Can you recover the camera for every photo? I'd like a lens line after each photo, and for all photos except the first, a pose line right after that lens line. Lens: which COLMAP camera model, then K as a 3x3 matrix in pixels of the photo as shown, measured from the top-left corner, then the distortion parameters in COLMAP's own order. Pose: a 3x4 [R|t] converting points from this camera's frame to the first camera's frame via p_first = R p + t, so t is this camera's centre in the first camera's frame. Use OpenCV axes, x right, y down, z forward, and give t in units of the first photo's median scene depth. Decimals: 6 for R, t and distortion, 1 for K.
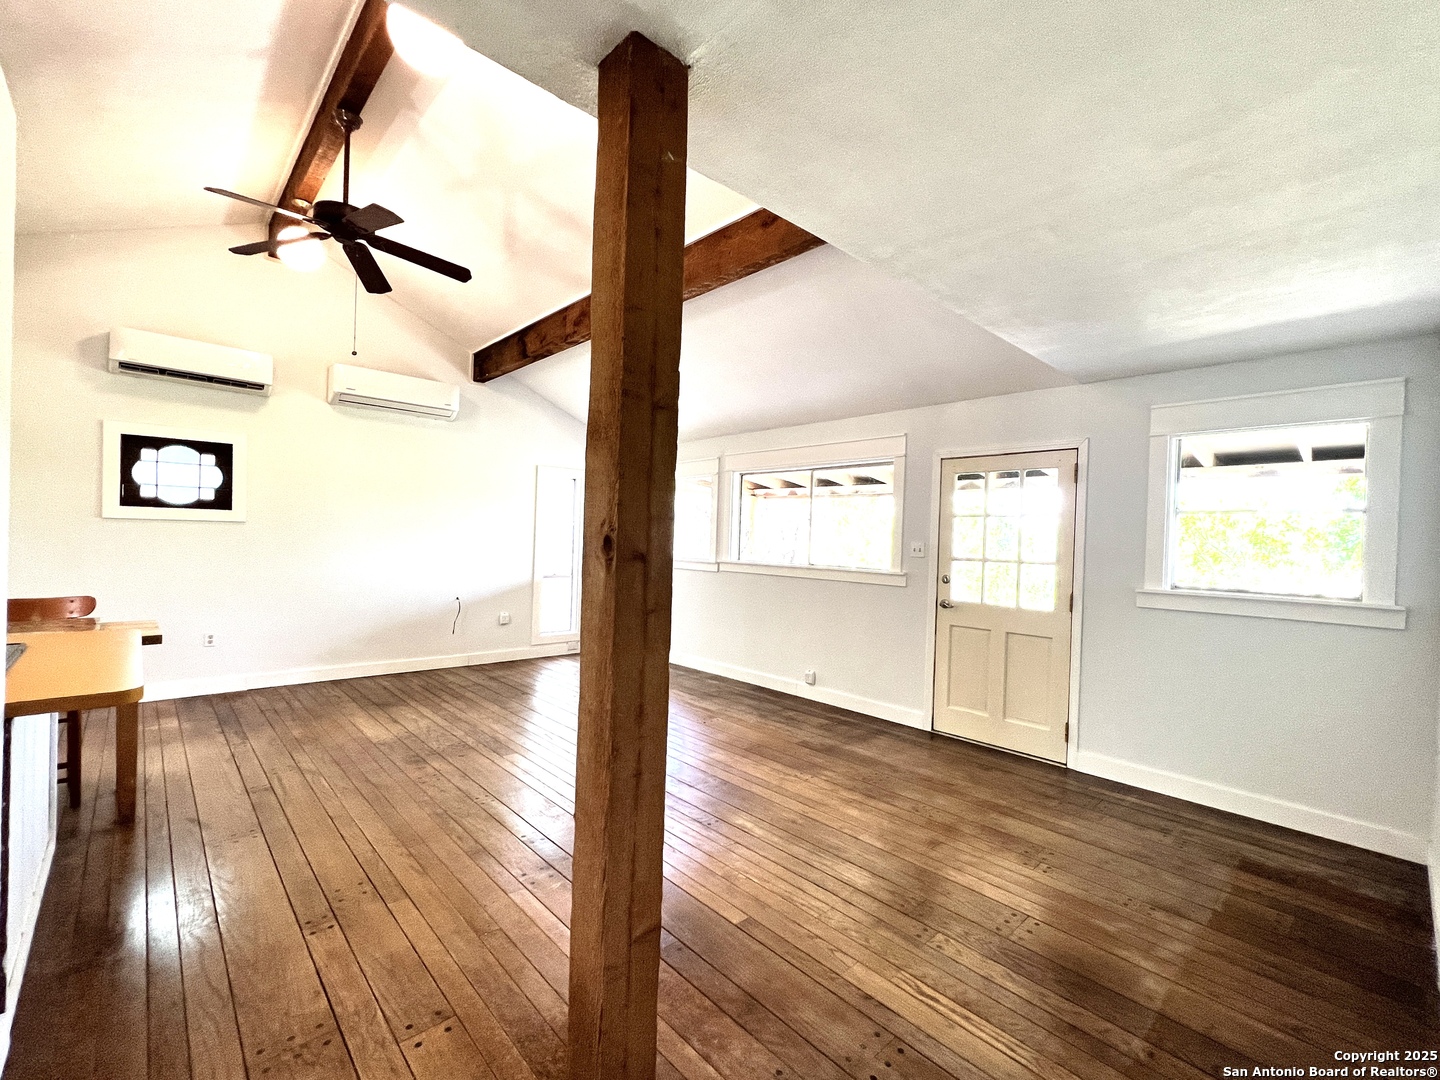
lens RADIAL K [[627.9, 0, 719.1], [0, 627.9, 544.4], [0, 0, 1]] dist [-0.004432, -0.000309]
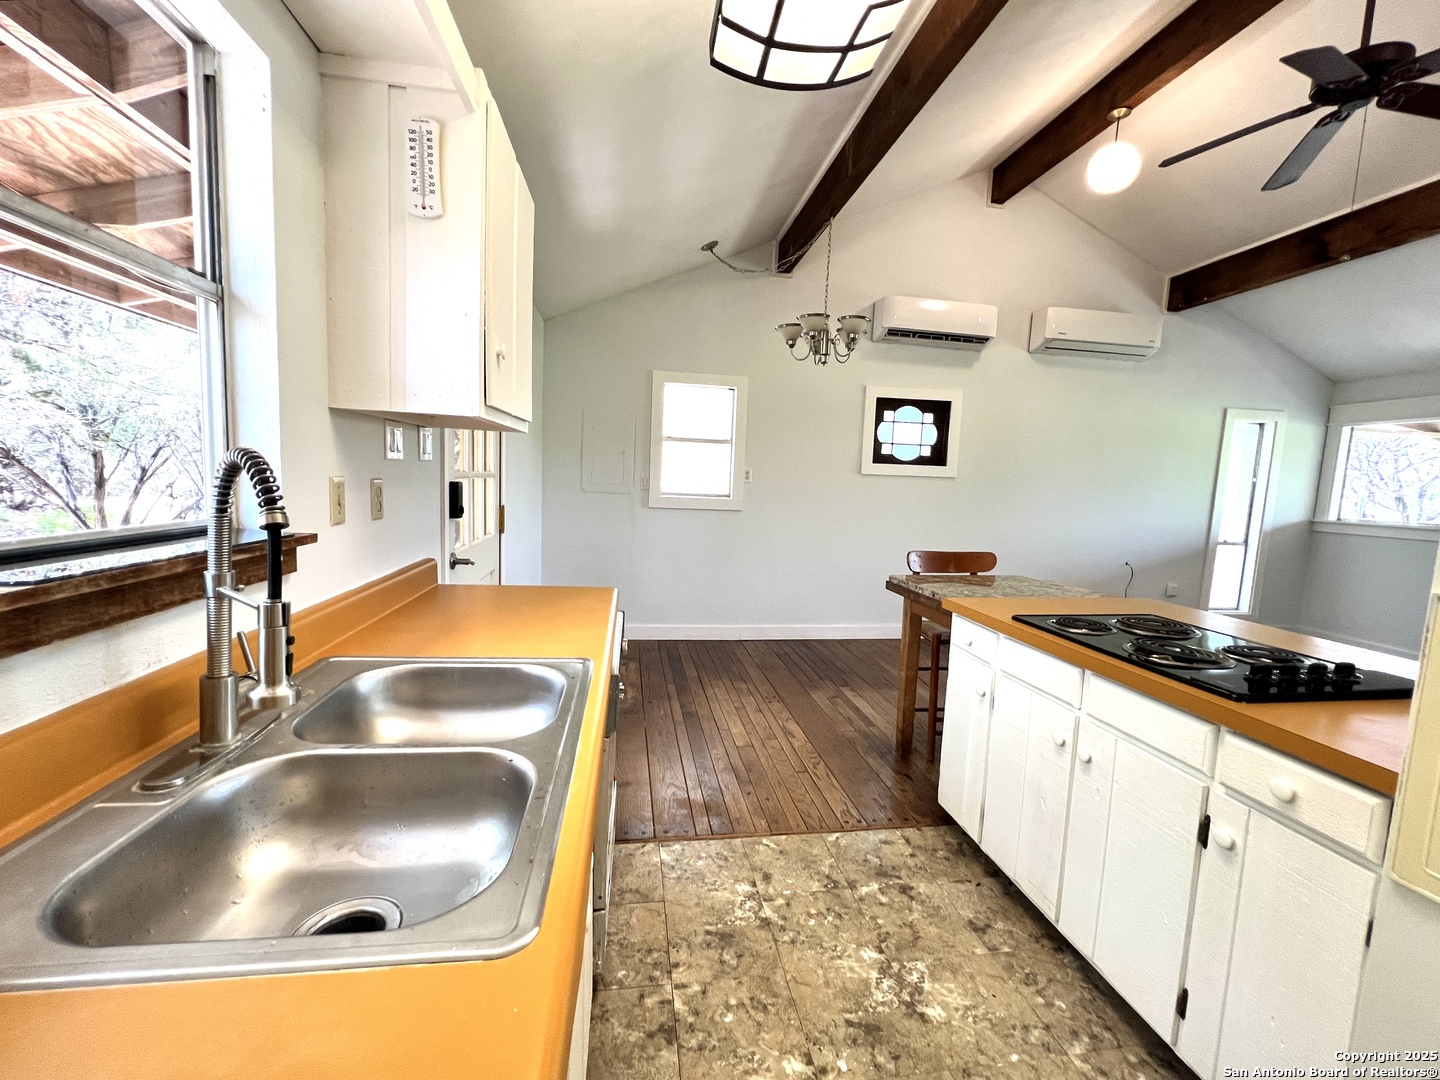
lens RADIAL K [[596.1, 0, 719.4], [0, 596.1, 542.7], [0, 0, 1]] dist [-0.002754, 0.000843]
pose [[0.824200, 0.064334, -0.562633, -0.529070], [-0.019820, 0.996195, 0.084874, -0.004955], [0.565952, -0.058802, 0.822338, -0.030512]]
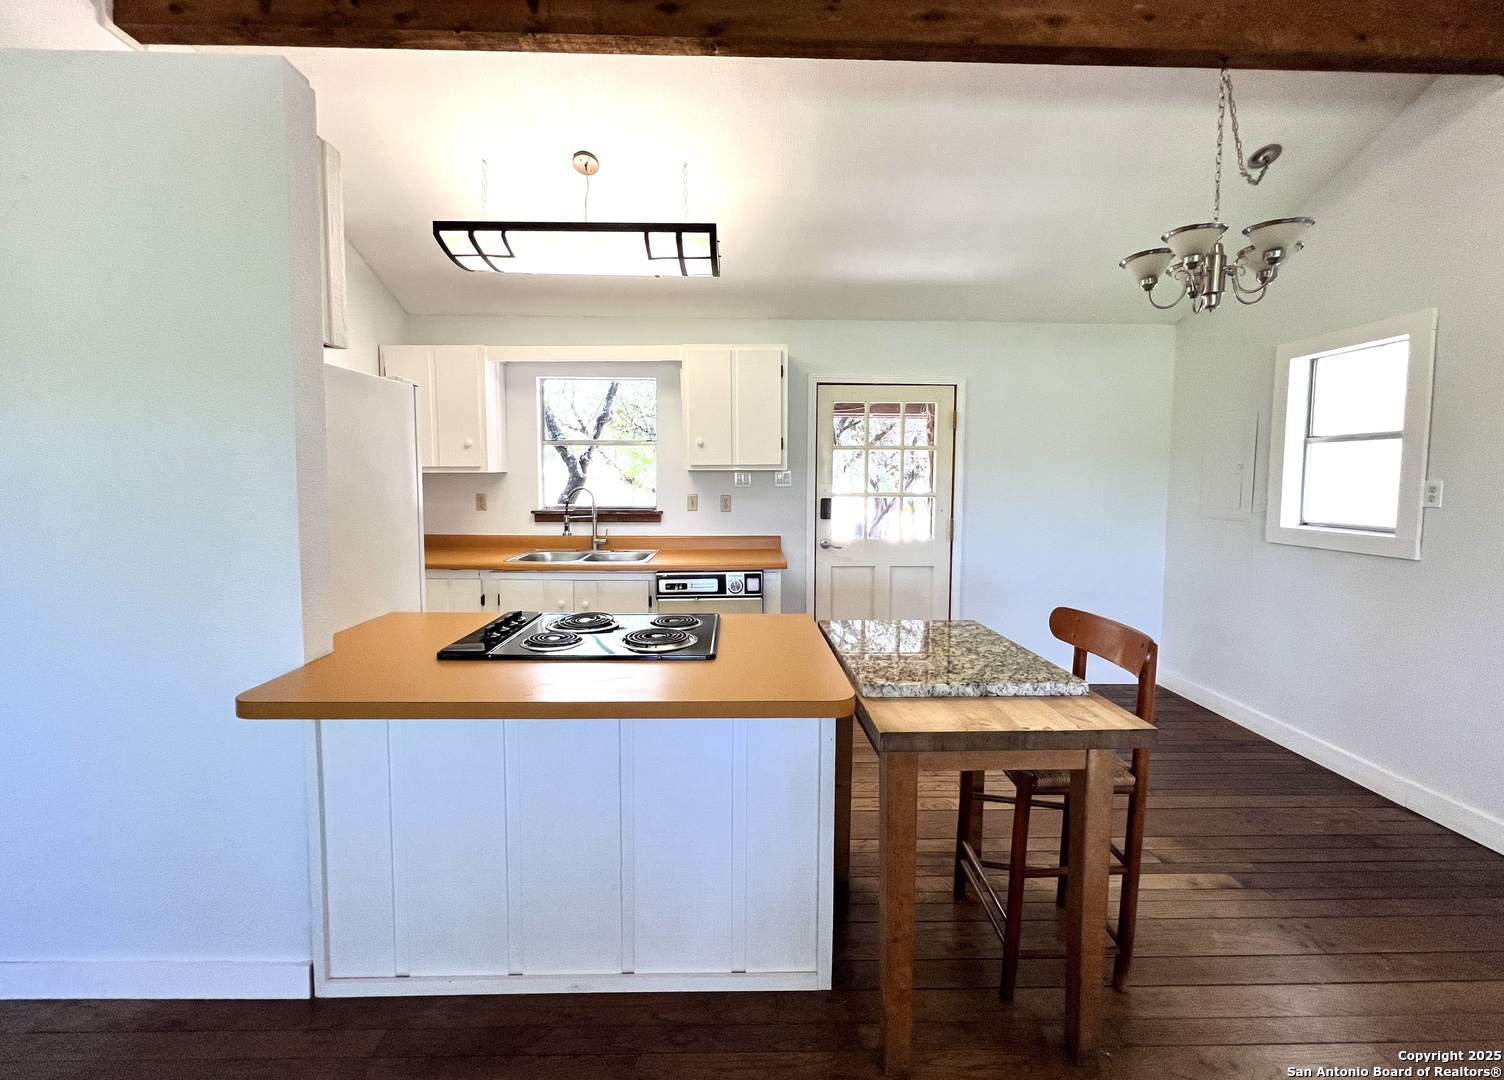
lens RADIAL K [[623.5, 0, 747.7], [0, 623.5, 525.7], [0, 0, 1]] dist [0.007506, -0.000732]
pose [[-0.670417, 0.022477, -0.741644, -0.274534], [-0.032787, 0.997667, 0.059874, -0.018425], [0.741260, 0.064457, -0.668116, 0.692482]]
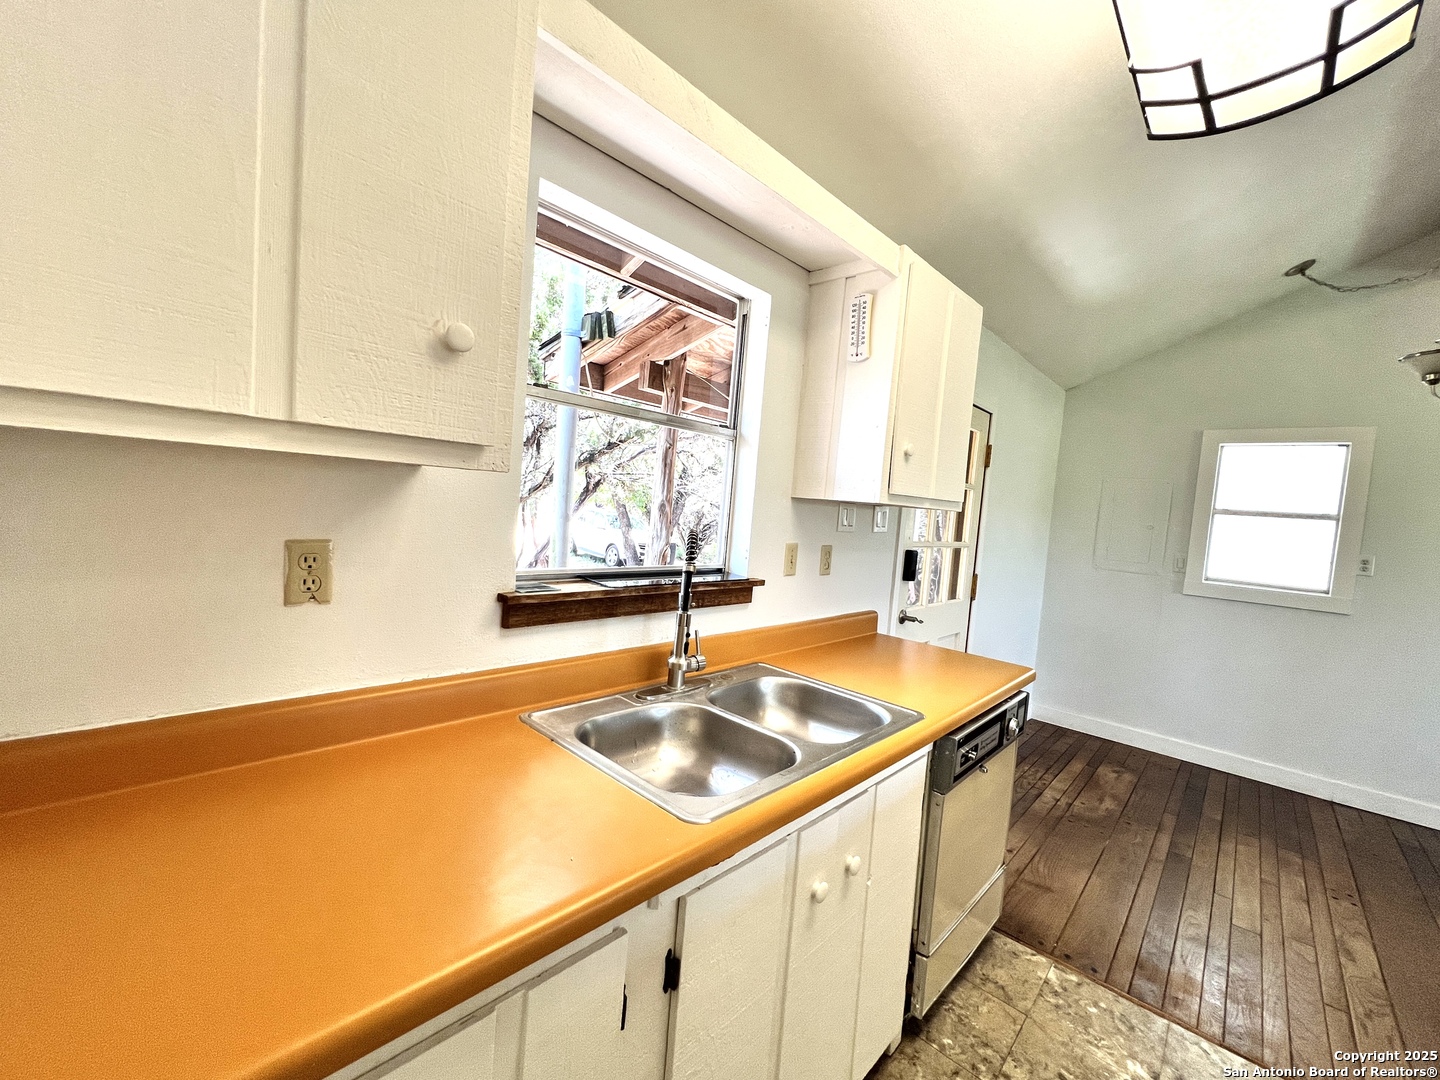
lens RADIAL K [[596.1, 0, 717.4], [0, 596.1, 541.8], [0, 0, 1]] dist [-0.002754, 0.000843]
pose [[0.076904, 0.033873, -0.996463, -0.436027], [-0.083740, 0.996111, 0.027398, -0.015981], [0.993516, 0.081337, 0.079441, 0.014350]]
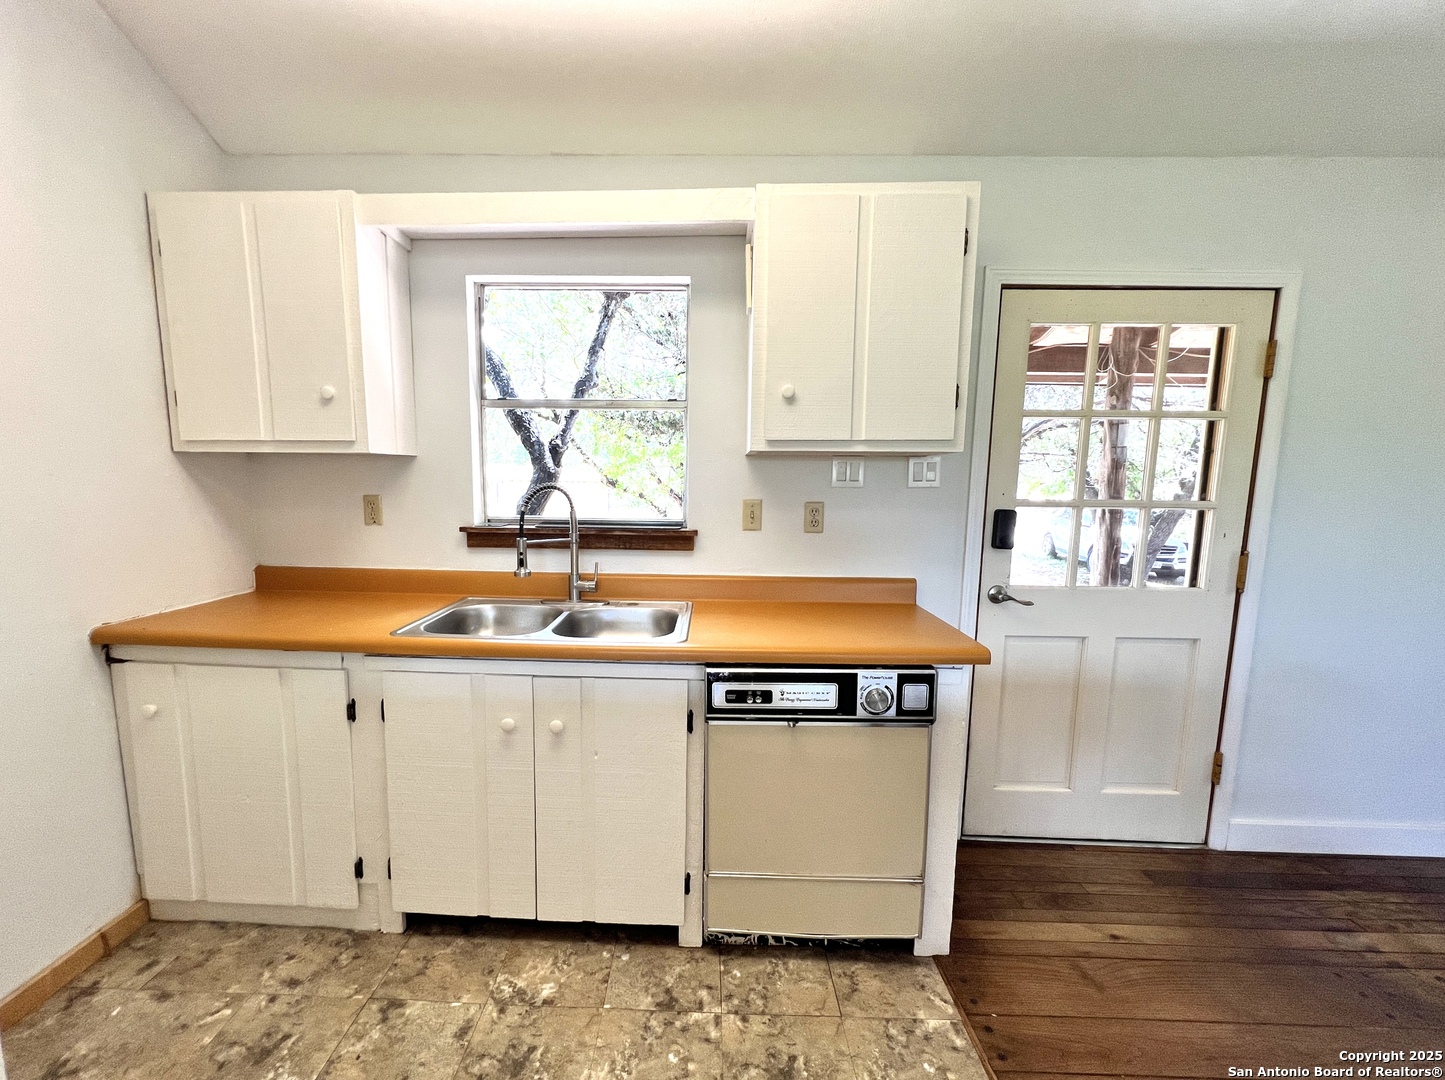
lens RADIAL K [[598.2, 0, 686.8], [0, 598.2, 565.1], [0, 0, 1]] dist [-0.002754, 0.000843]
pose [[-0.703028, 0.052991, -0.709185, -0.494311], [-0.042747, 0.992268, 0.116519, -0.009673], [0.709876, 0.112232, -0.695327, 0.360456]]
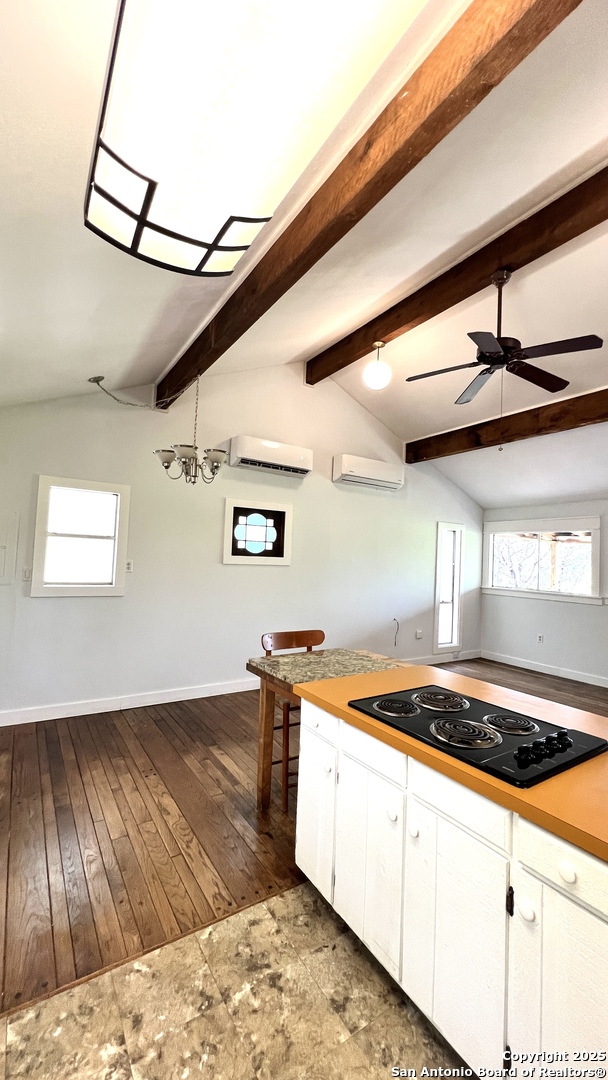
lens RADIAL K [[431.8, 0, 303.2], [0, 431.8, 541.0], [0, 0, 1]] dist [-0.000530, 0.001184]
pose [[0.983667, 0.004511, -0.179940, -0.559607], [-0.014302, 0.998484, -0.053149, -0.040132], [0.179428, 0.054854, 0.982241, 0.031918]]
